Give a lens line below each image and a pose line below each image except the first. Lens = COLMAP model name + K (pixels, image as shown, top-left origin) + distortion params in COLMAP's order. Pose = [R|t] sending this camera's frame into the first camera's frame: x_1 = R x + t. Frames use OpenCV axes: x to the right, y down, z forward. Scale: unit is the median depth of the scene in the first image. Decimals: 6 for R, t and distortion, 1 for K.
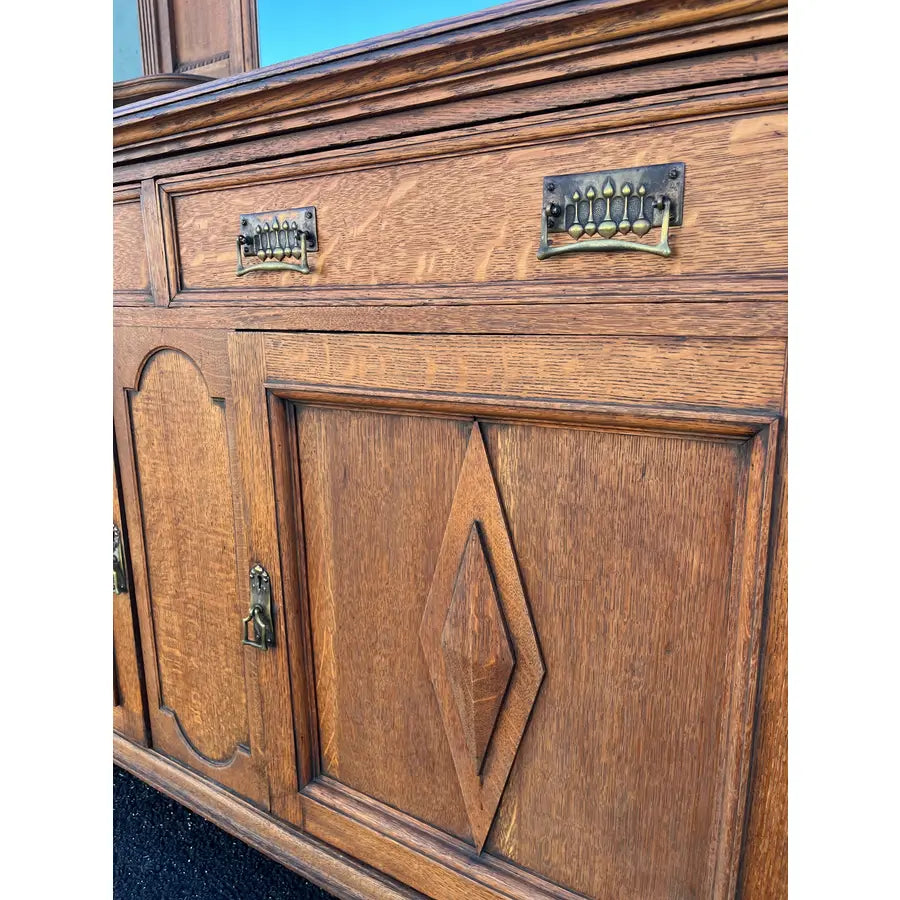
lens RADIAL K [[694.7, 0, 451.5], [0, 694.7, 461.9], [0, 0, 1]] dist [0.063255, -0.100791]
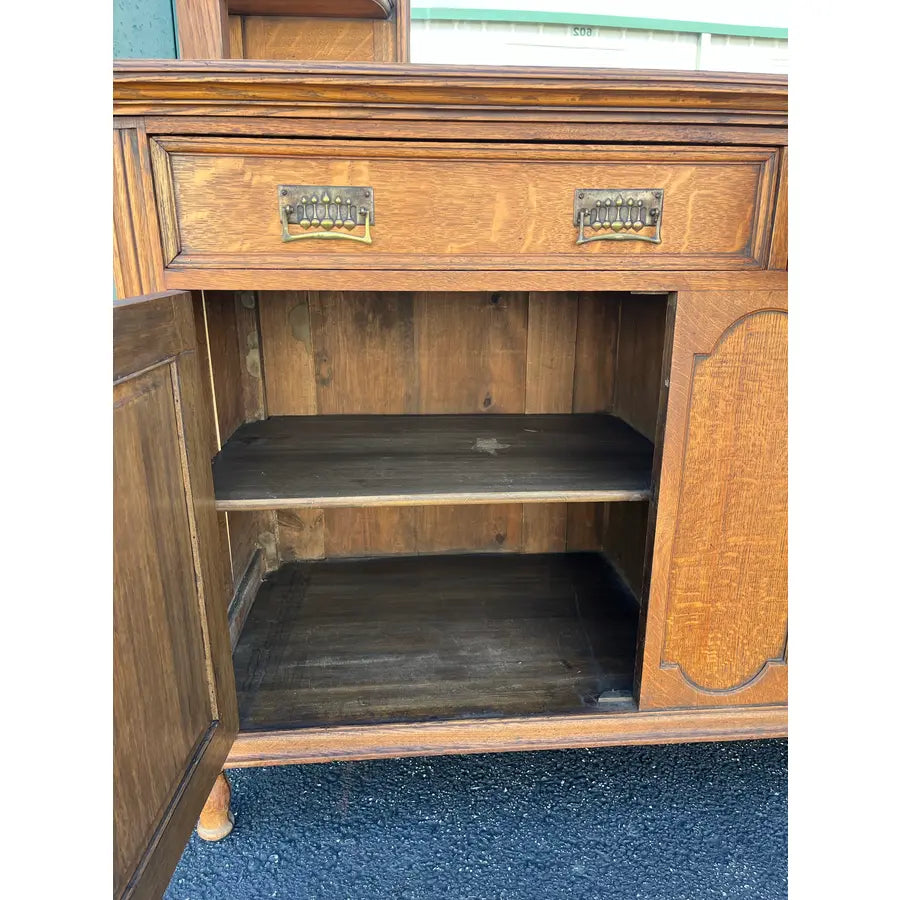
lens RADIAL K [[677.4, 0, 455.2], [0, 677.4, 452.1], [0, 0, 1]] dist [0.068231, -0.096532]
pose [[0.790137, -0.171579, 0.588425, -1.714395], [0.130627, 0.985103, 0.111840, -0.156496], [-0.598849, -0.011505, 0.800779, 0.556317]]
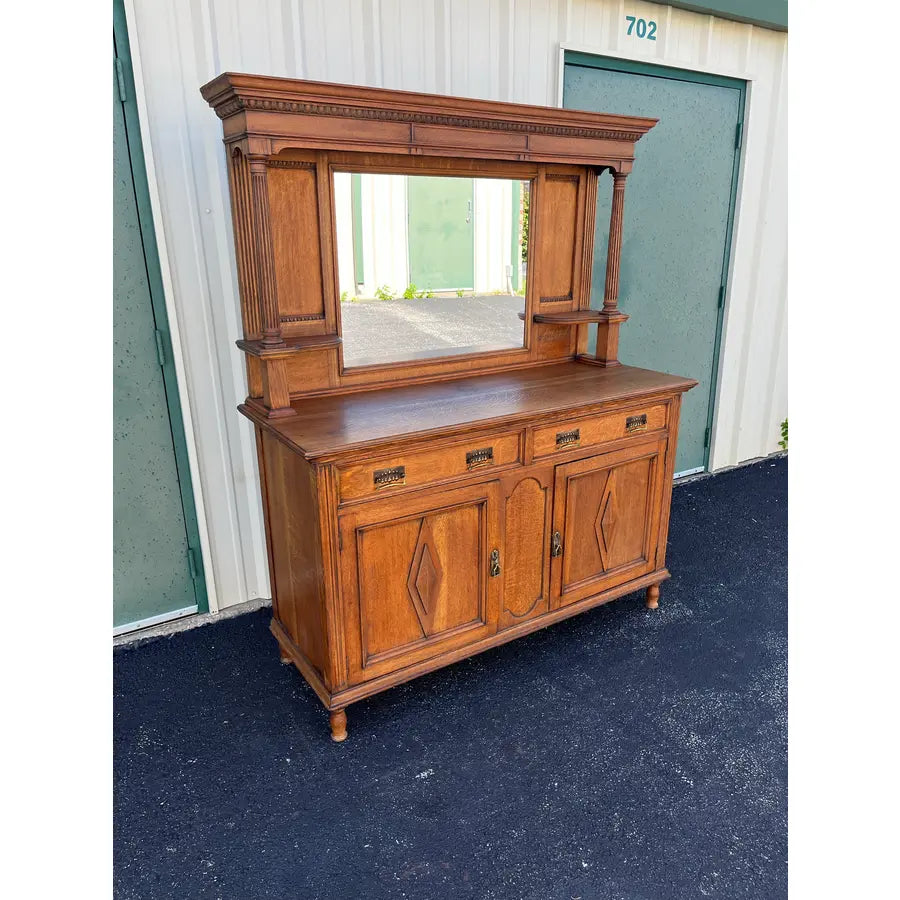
lens RADIAL K [[673.2, 0, 444.4], [0, 673.2, 451.3], [0, 0, 1]] dist [0.076621, -0.106471]
pose [[0.415350, -0.278478, 0.865988, -3.643507], [0.211513, 0.955462, 0.205803, -1.135193], [-0.884730, 0.097687, 0.455753, -0.014646]]
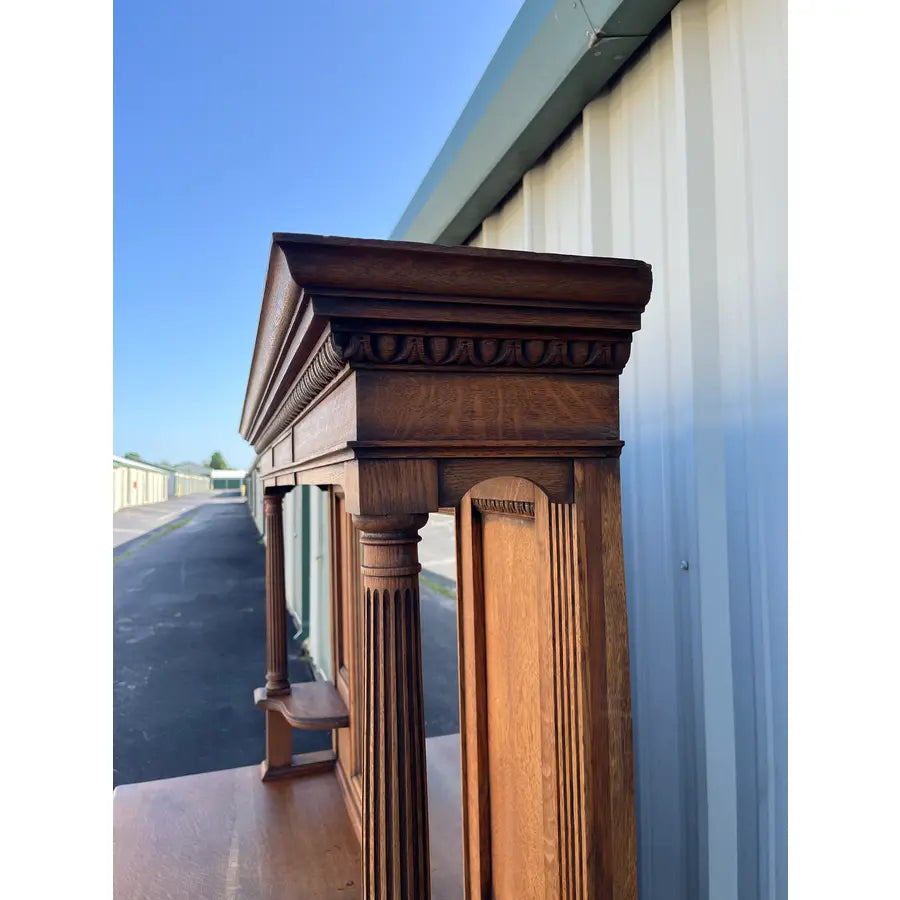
lens RADIAL K [[677.4, 0, 455.2], [0, 677.4, 452.1], [0, 0, 1]] dist [0.068231, -0.096532]
pose [[0.780535, -0.041132, -0.623758, 1.311822], [-0.122117, 0.968575, -0.216681, -1.560615], [0.613069, 0.245299, 0.750983, 0.157236]]
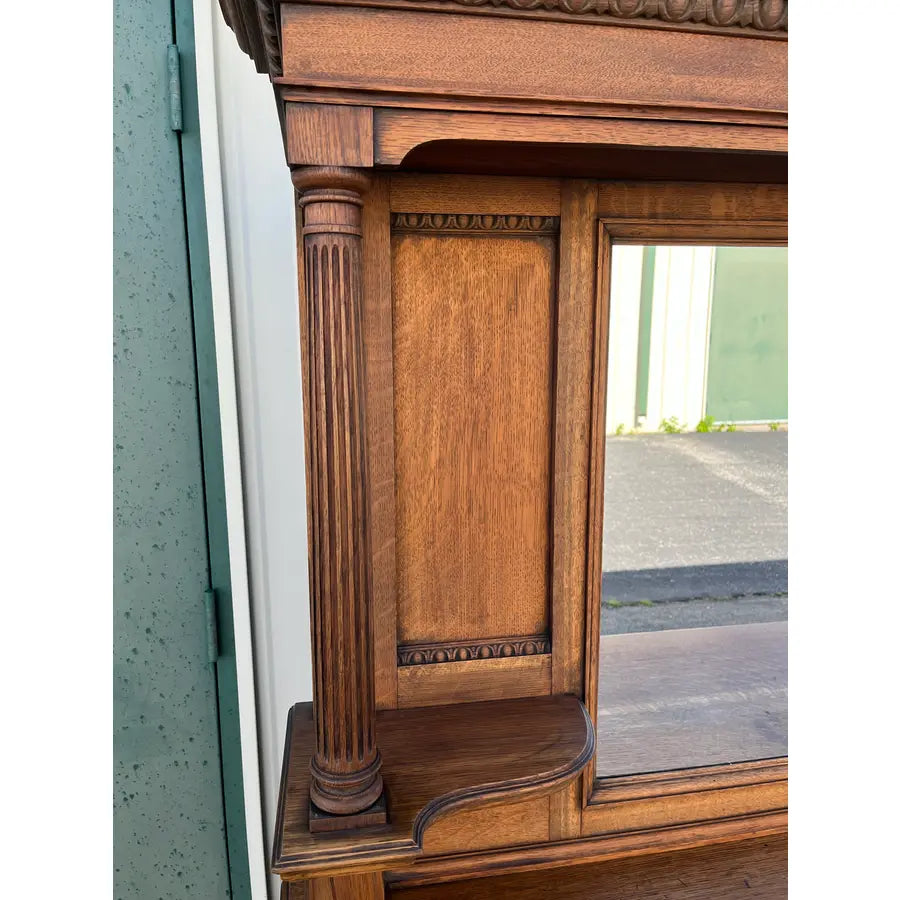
lens RADIAL K [[683.0, 0, 450.0], [0, 683.0, 450.0], [0, 0, 1]] dist [0.036011, -0.030310]
pose [[0.729196, -0.101970, 0.676665, -1.574420], [0.160968, 0.986649, -0.024781, -1.553220], [-0.665104, 0.126992, 0.735874, 1.251970]]
